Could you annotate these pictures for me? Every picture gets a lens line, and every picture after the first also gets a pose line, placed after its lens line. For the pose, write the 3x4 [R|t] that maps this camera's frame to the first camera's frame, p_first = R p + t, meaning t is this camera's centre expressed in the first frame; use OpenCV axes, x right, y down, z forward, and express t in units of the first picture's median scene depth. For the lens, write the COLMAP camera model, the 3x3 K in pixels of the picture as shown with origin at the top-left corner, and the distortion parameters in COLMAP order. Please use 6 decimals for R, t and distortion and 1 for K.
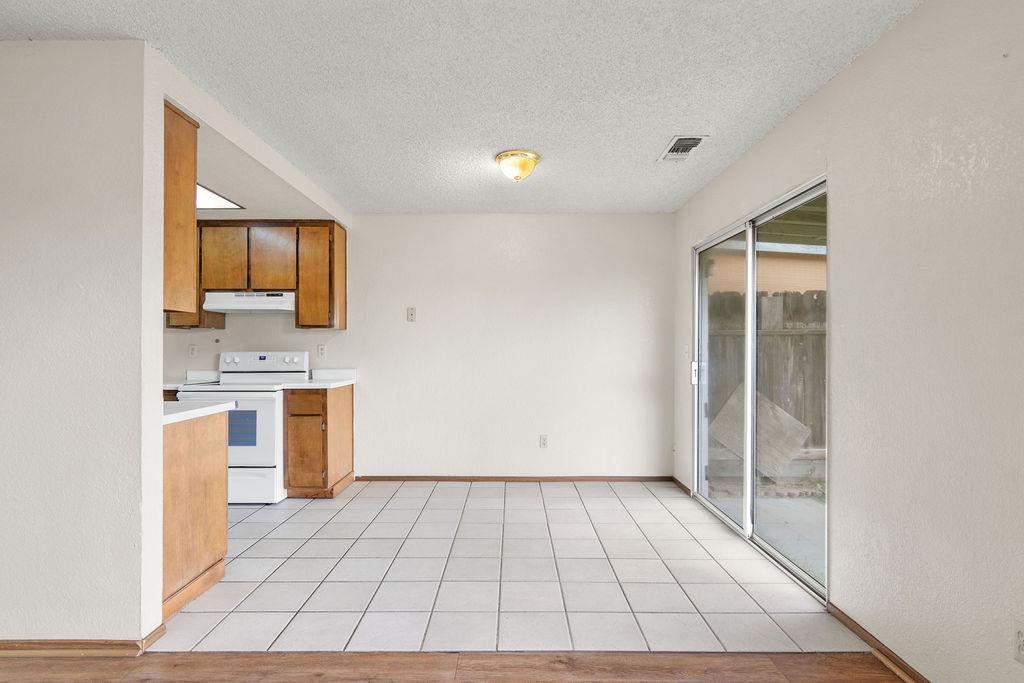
lens RADIAL K [[520.3, 0, 512.3], [0, 520.3, 347.9], [0, 0, 1]] dist [-0.001654, 0.001570]
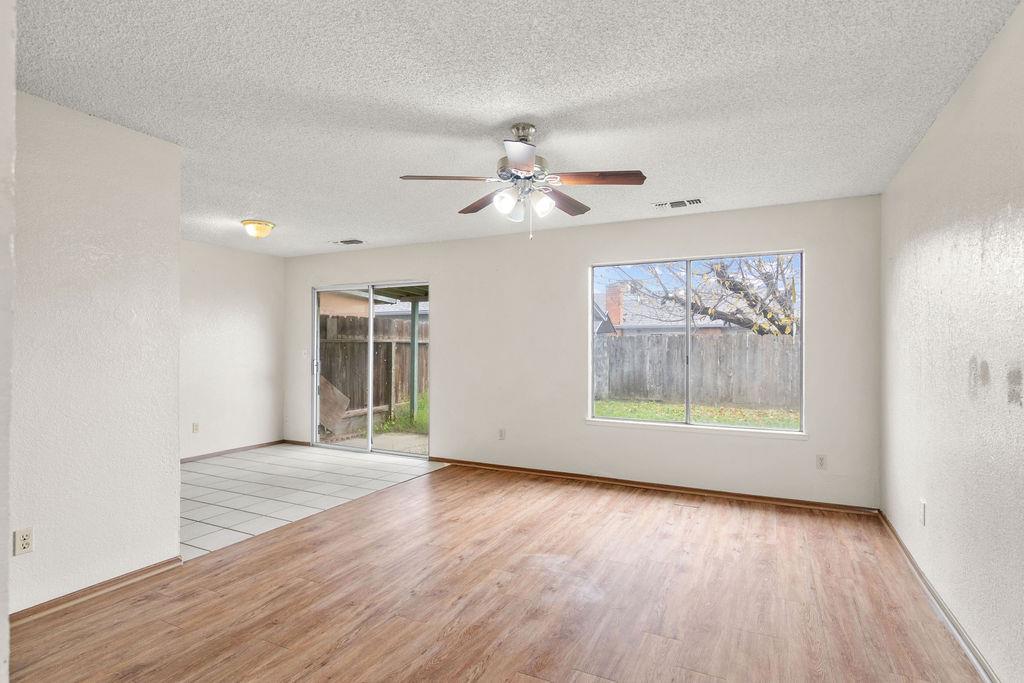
lens RADIAL K [[520.3, 0, 511.2], [0, 520.3, 346.9], [0, 0, 1]] dist [-0.001654, 0.001570]
pose [[0.446793, 0.001699, 0.894636, -0.800234], [-0.003708, 0.999993, -0.000047, -0.015236], [-0.894630, -0.003296, 0.446796, -0.245064]]
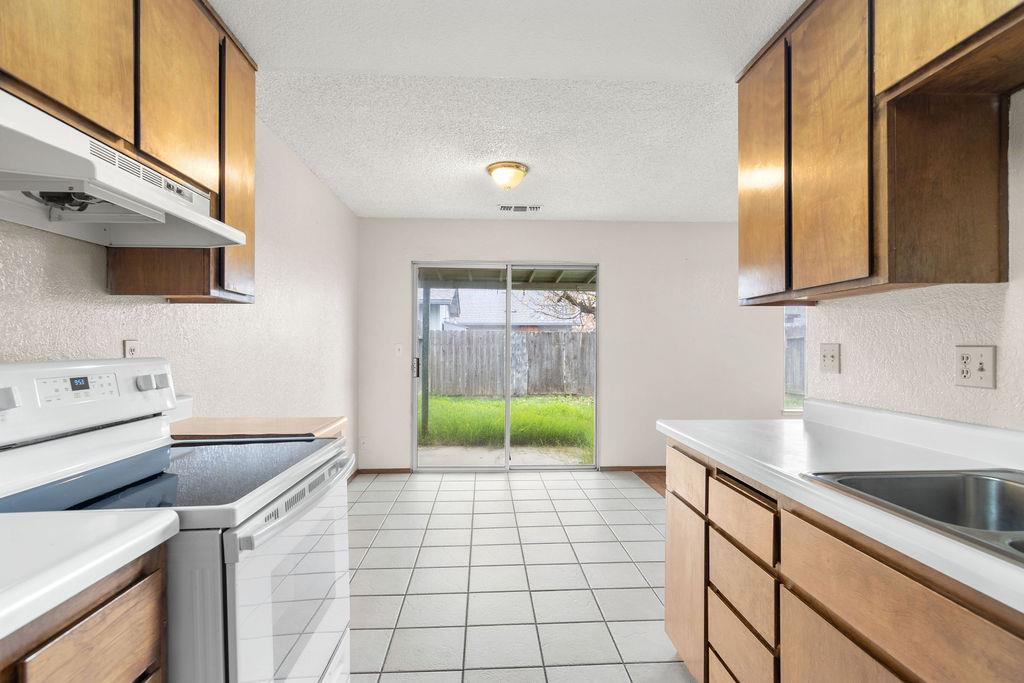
lens RADIAL K [[520.3, 0, 509.5], [0, 520.3, 338.3], [0, 0, 1]] dist [-0.001654, 0.001570]
pose [[-0.056251, 0.014920, 0.998305, -0.854408], [-0.001032, 0.999887, -0.015002, 0.000207], [-0.998416, -0.001874, -0.056229, 0.865187]]
